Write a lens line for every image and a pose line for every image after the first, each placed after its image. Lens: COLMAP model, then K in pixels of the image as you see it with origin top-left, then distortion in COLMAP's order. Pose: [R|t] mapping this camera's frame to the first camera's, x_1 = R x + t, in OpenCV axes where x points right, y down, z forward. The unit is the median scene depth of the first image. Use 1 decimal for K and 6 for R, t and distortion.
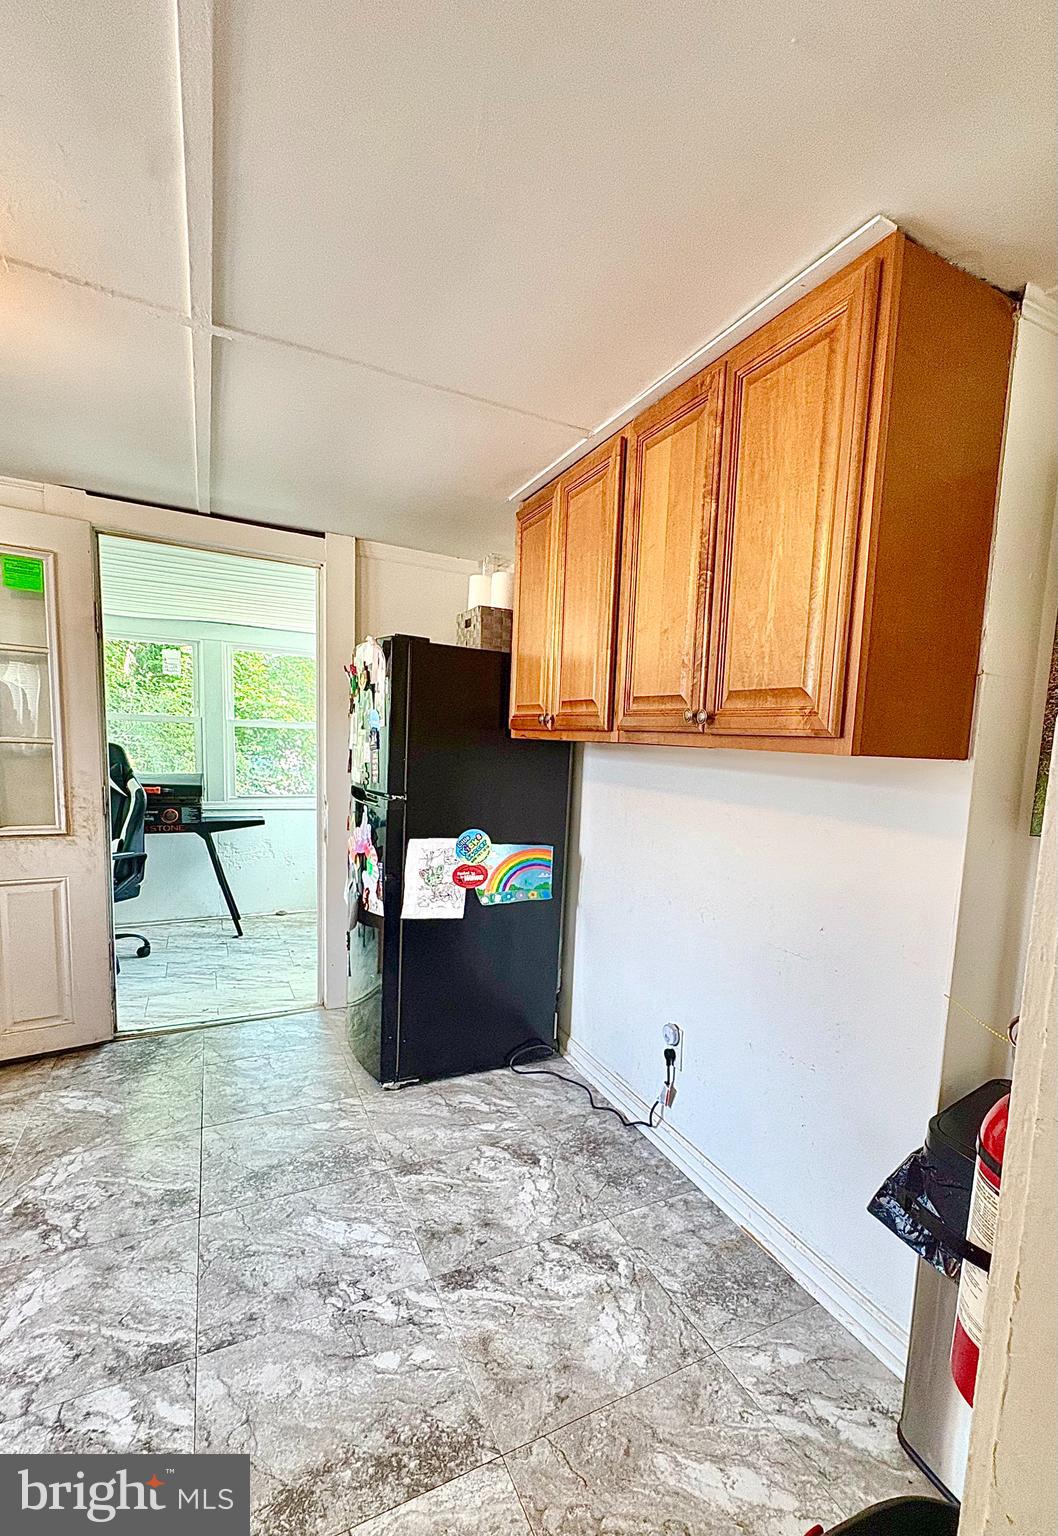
lens RADIAL K [[639.3, 0, 529.0], [0, 639.3, 768.0], [0, 0, 1]] dist [-0.000027, -0.000005]
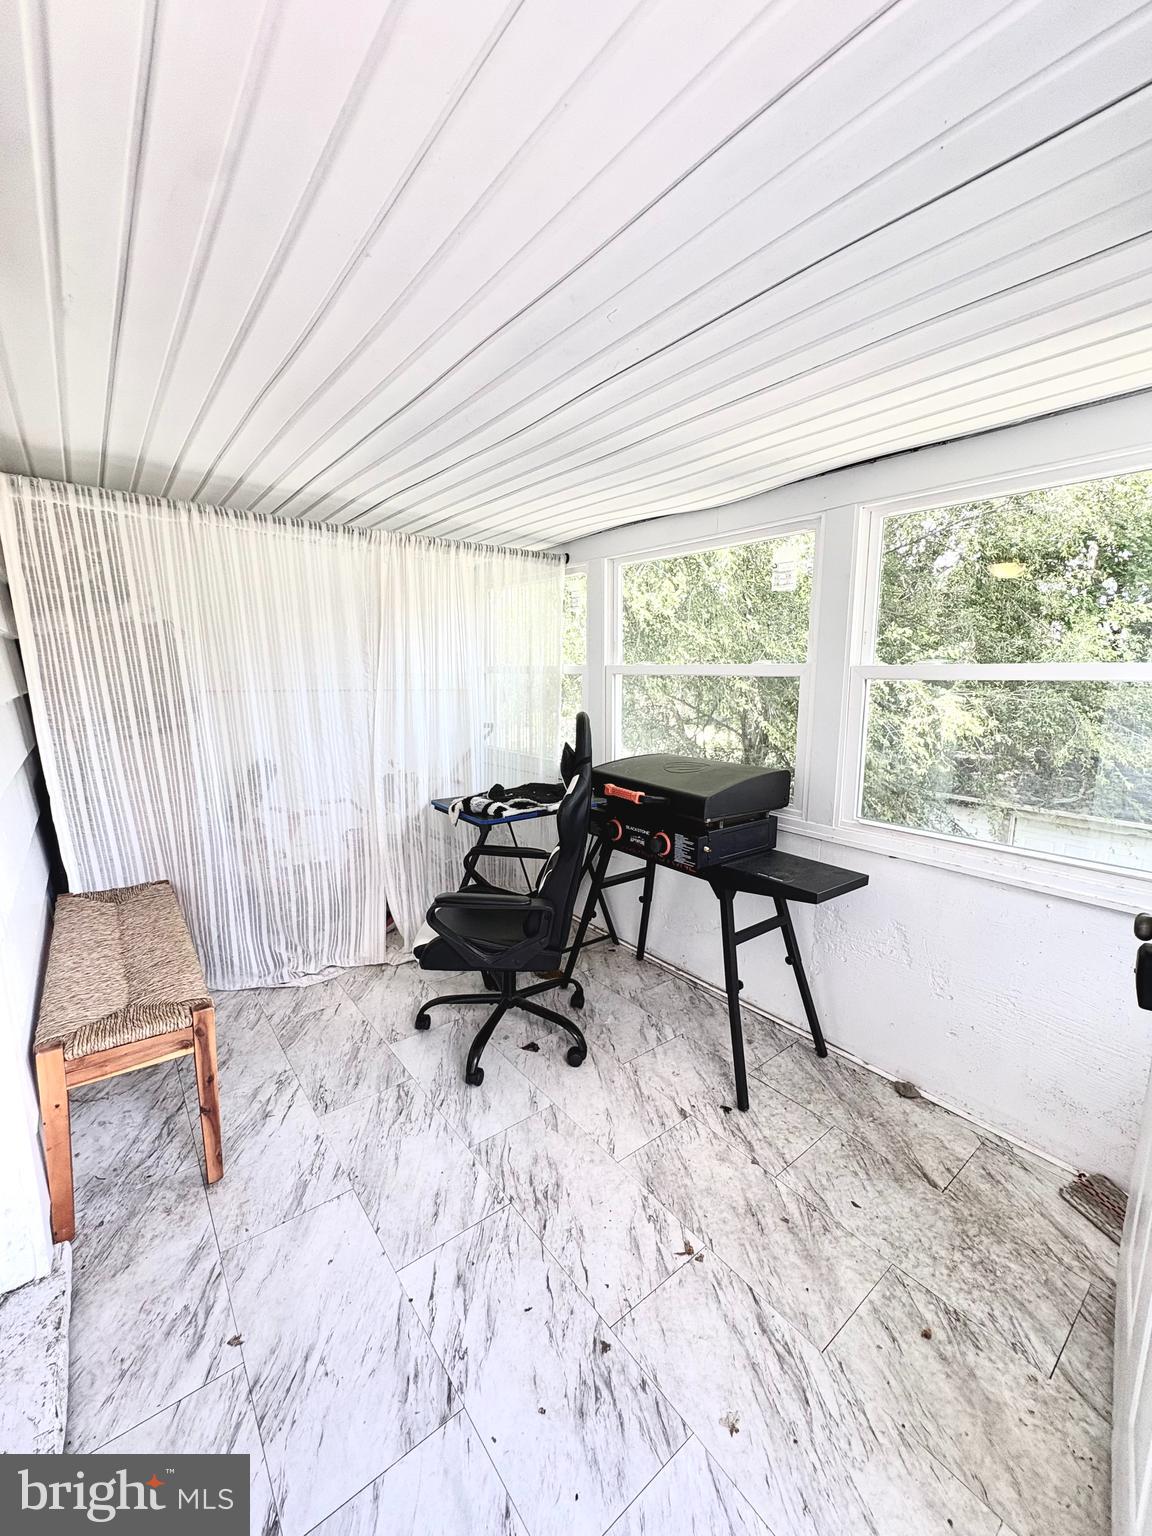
lens RADIAL K [[611.8, 0, 576.0], [0, 611.8, 768.0], [0, 0, 1]] dist [-0.000249, -0.000080]
pose [[0.213911, 0.135043, -0.967474, -0.053918], [-0.014725, 0.990732, 0.135034, -0.063252], [0.976742, -0.014639, 0.213917, 0.775356]]
